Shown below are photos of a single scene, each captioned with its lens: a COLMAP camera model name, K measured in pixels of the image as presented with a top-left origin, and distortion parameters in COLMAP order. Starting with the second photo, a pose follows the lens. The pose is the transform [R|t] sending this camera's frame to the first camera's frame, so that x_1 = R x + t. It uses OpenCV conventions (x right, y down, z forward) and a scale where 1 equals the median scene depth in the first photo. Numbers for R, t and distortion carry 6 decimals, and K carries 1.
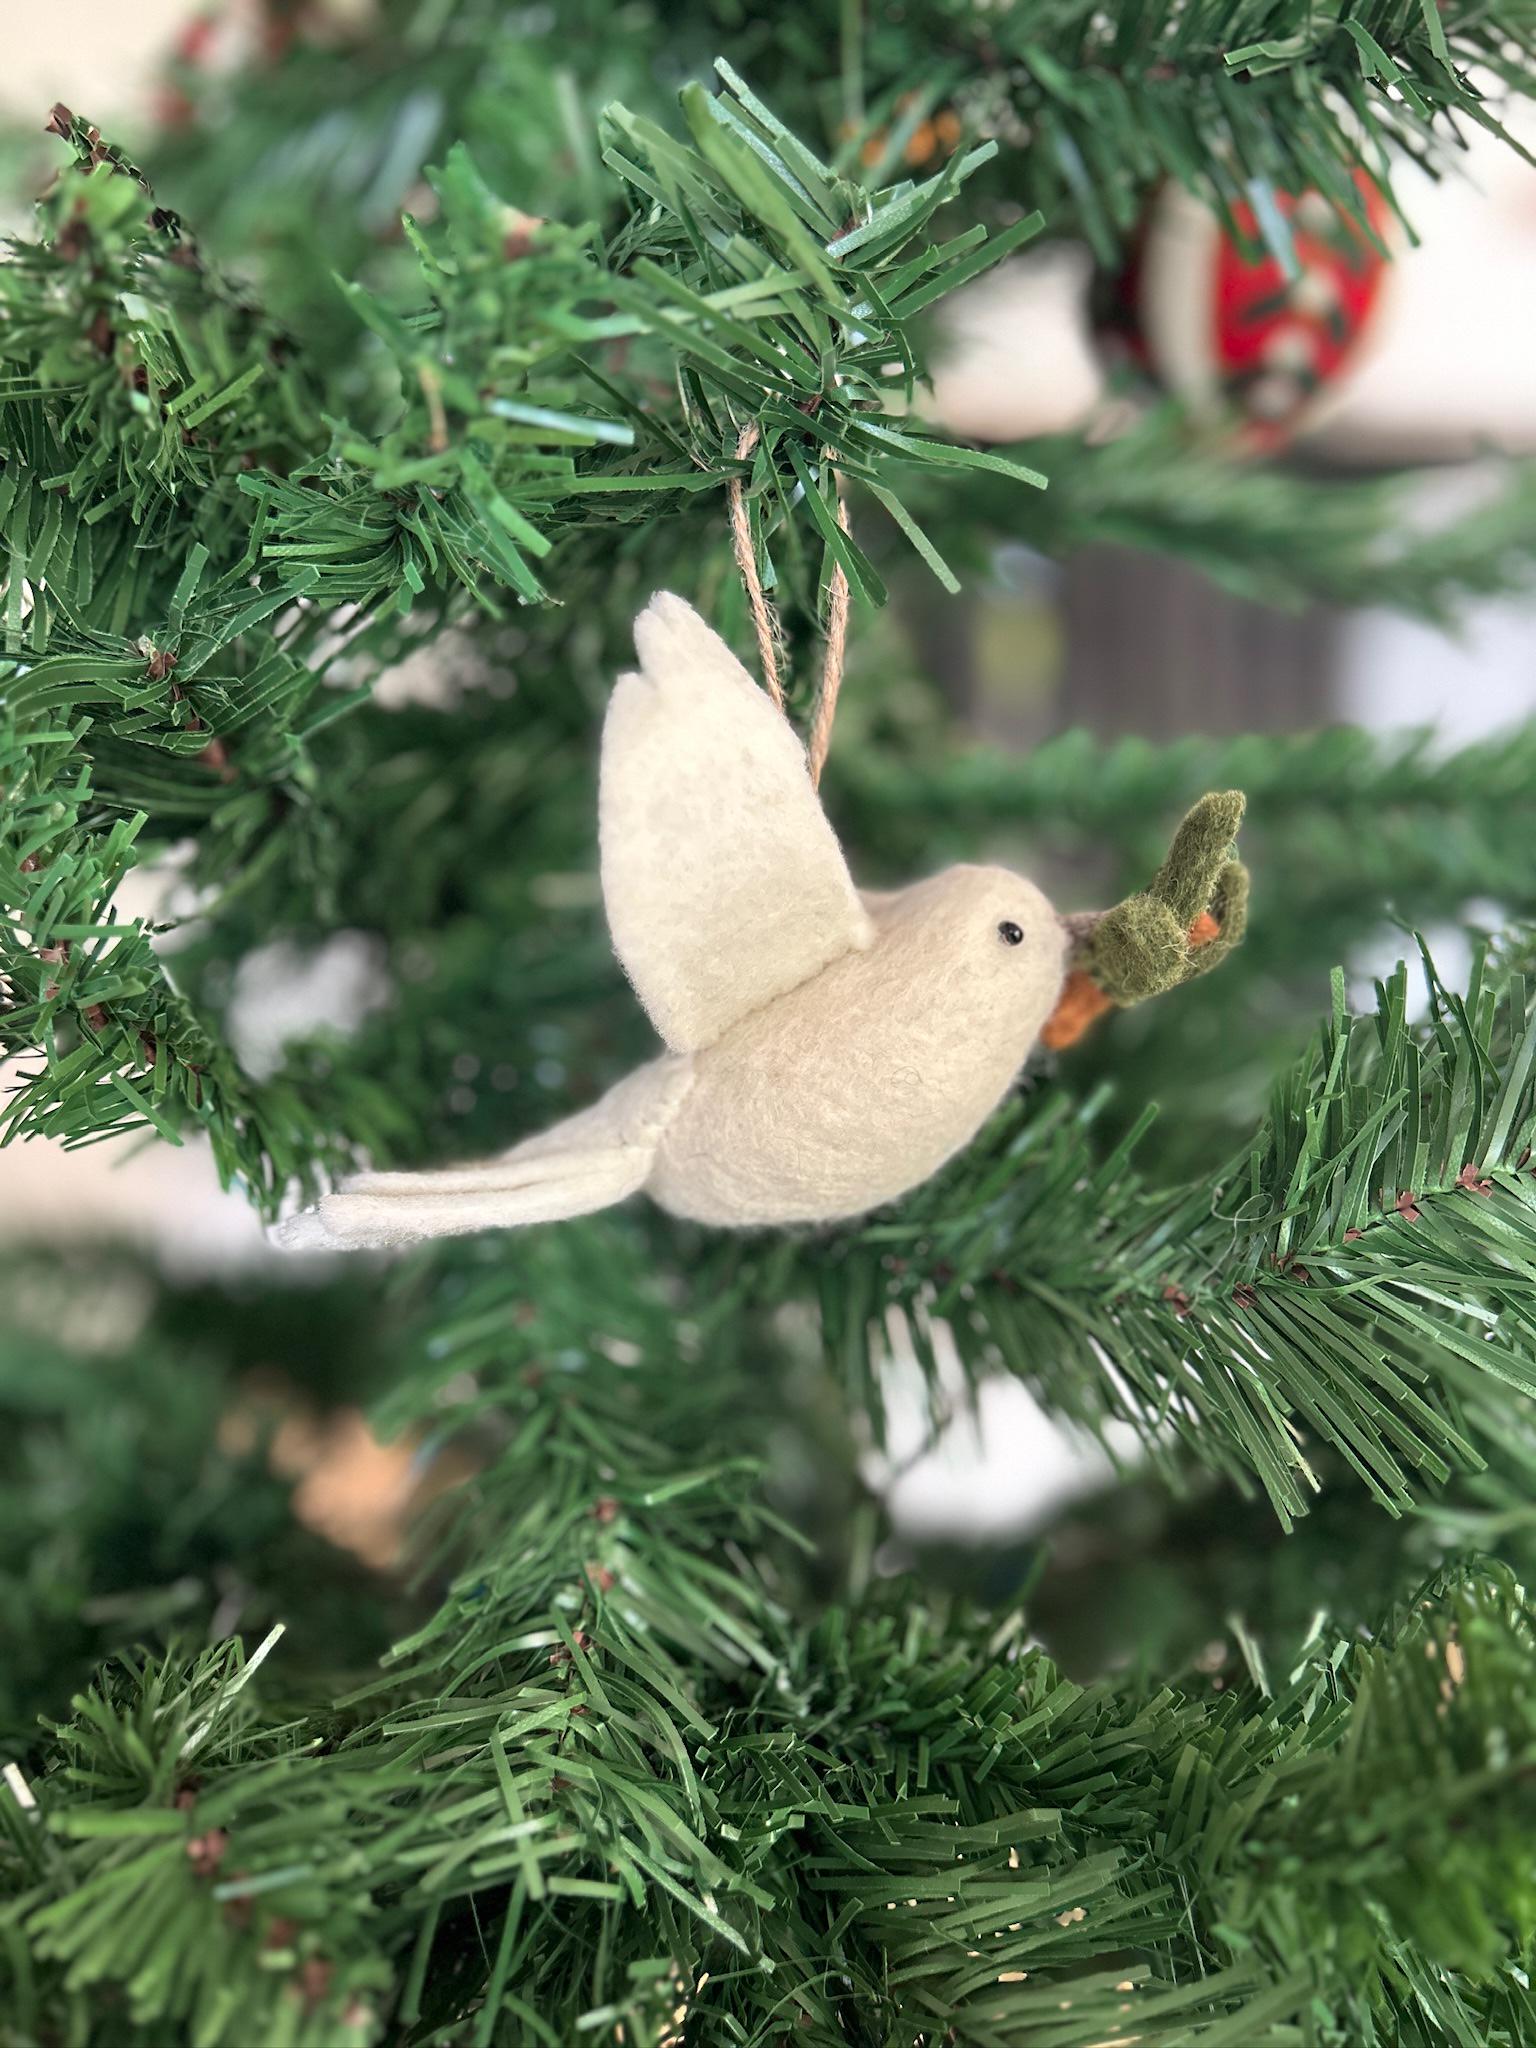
lens RADIAL K [[1575.1, 0, 764.4], [0, 1575.1, 1026.9], [0, 0, 1]] dist [-0.005167, -0.014014]
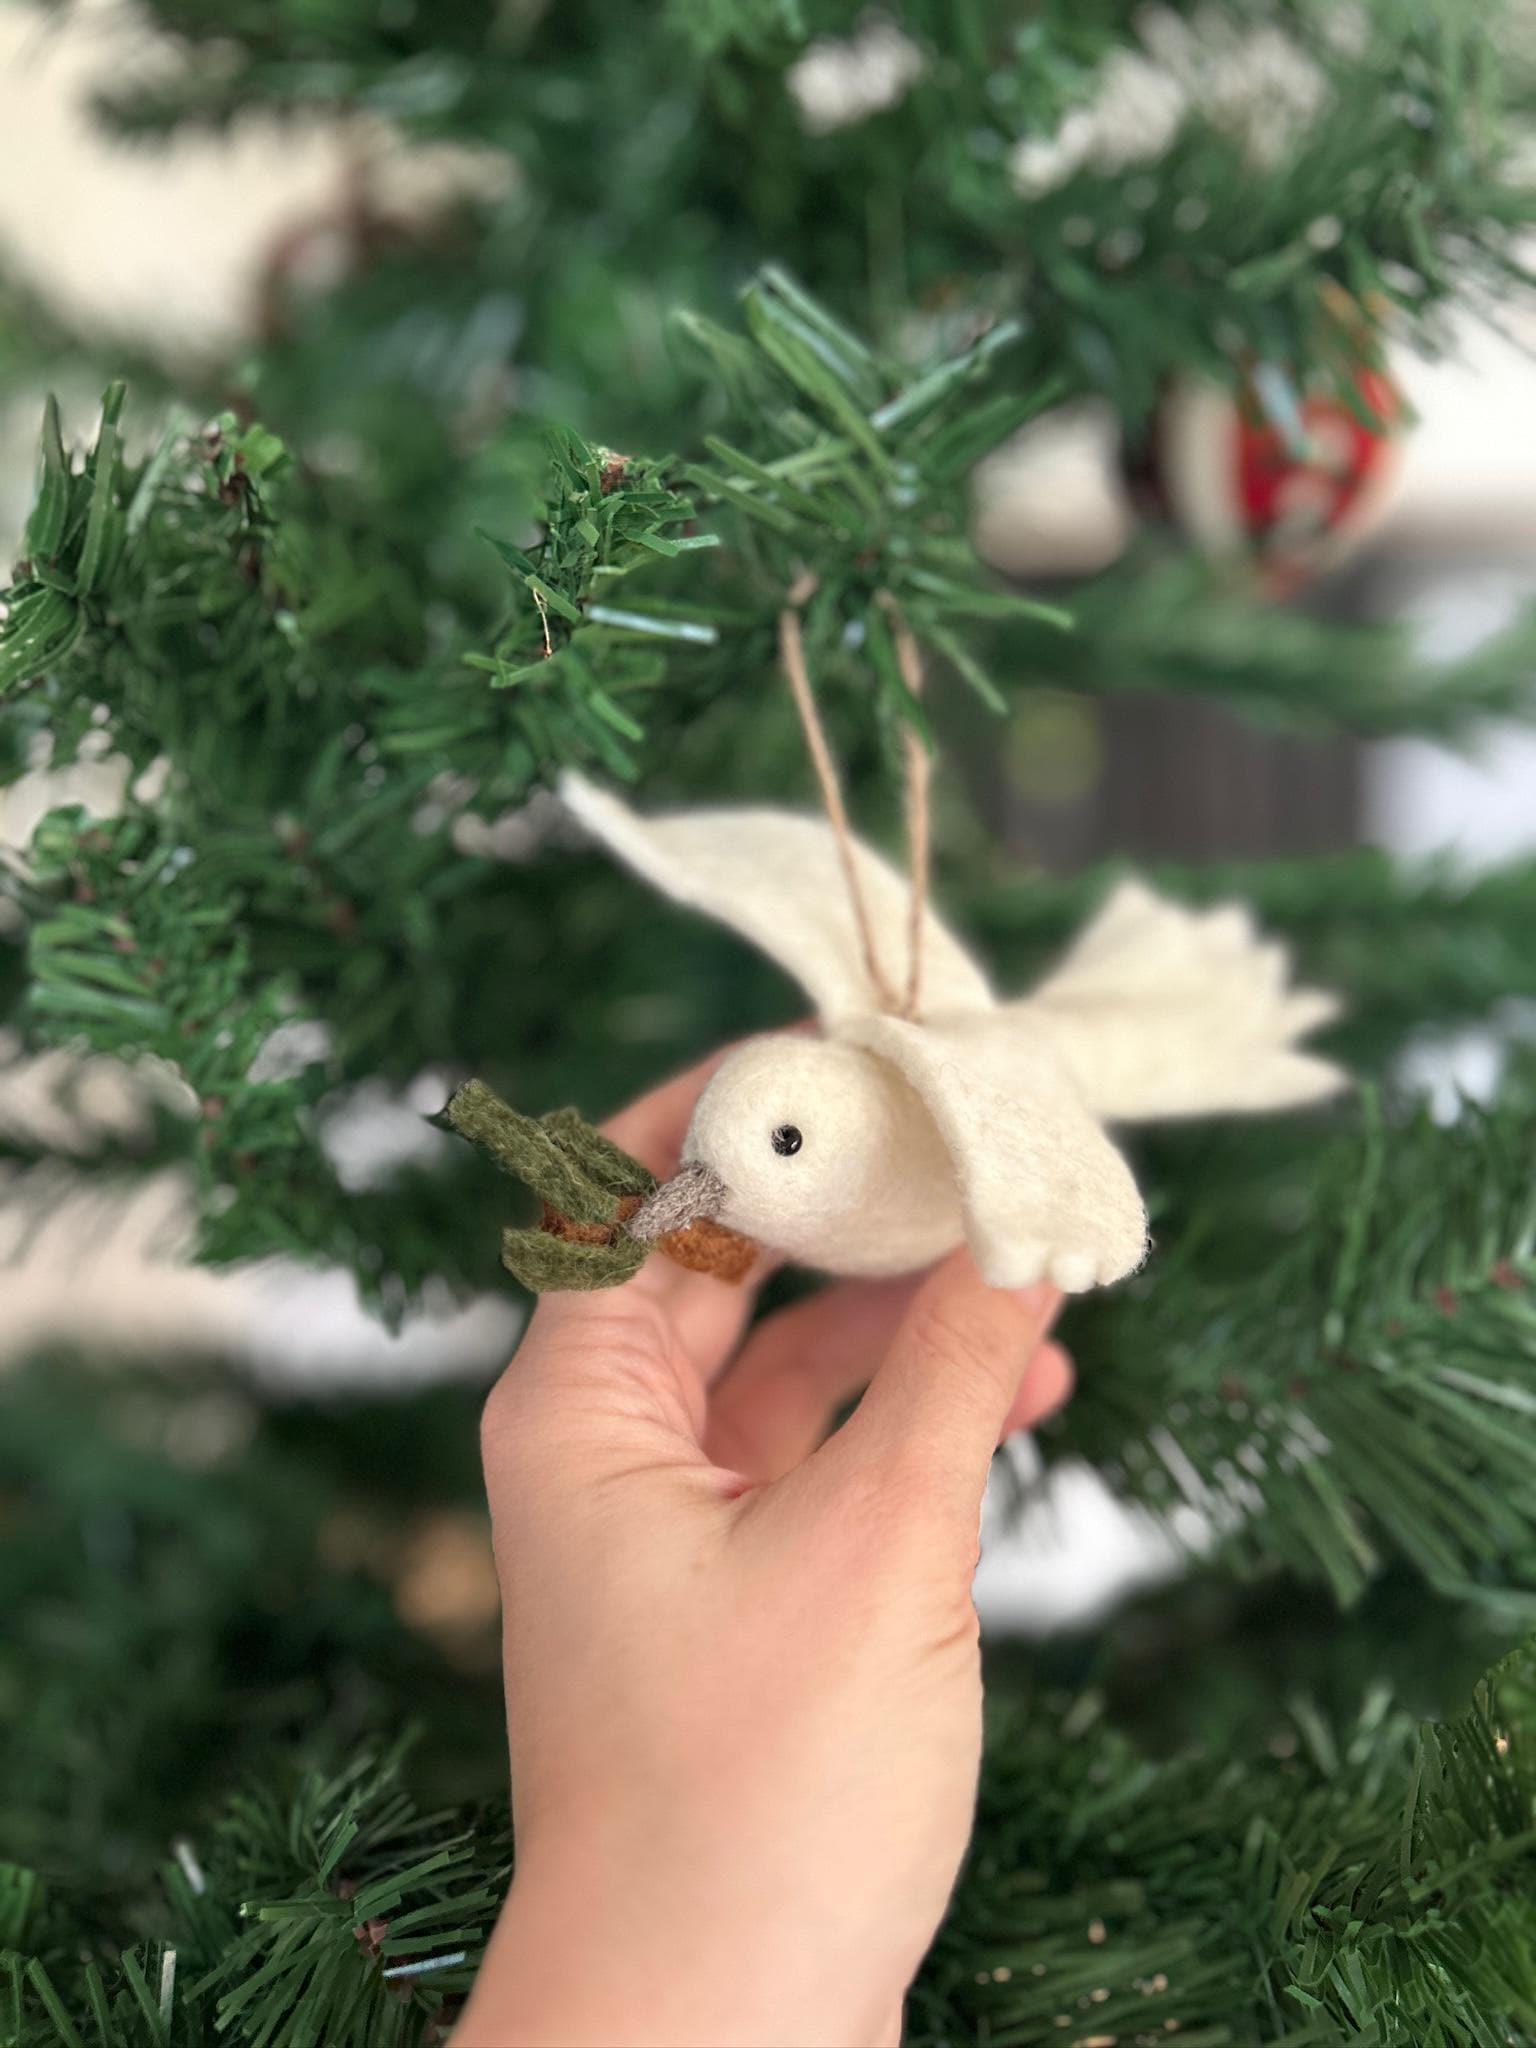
lens RADIAL K [[1622.5, 0, 773.5], [0, 1622.5, 1022.1], [0, 0, 1]] dist [0.007244, 0.005097]
pose [[0.999426, -0.024794, -0.023077, -0.019256], [0.023471, 0.998159, -0.055922, -0.027681], [0.024421, 0.055348, 0.998168, -0.135558]]
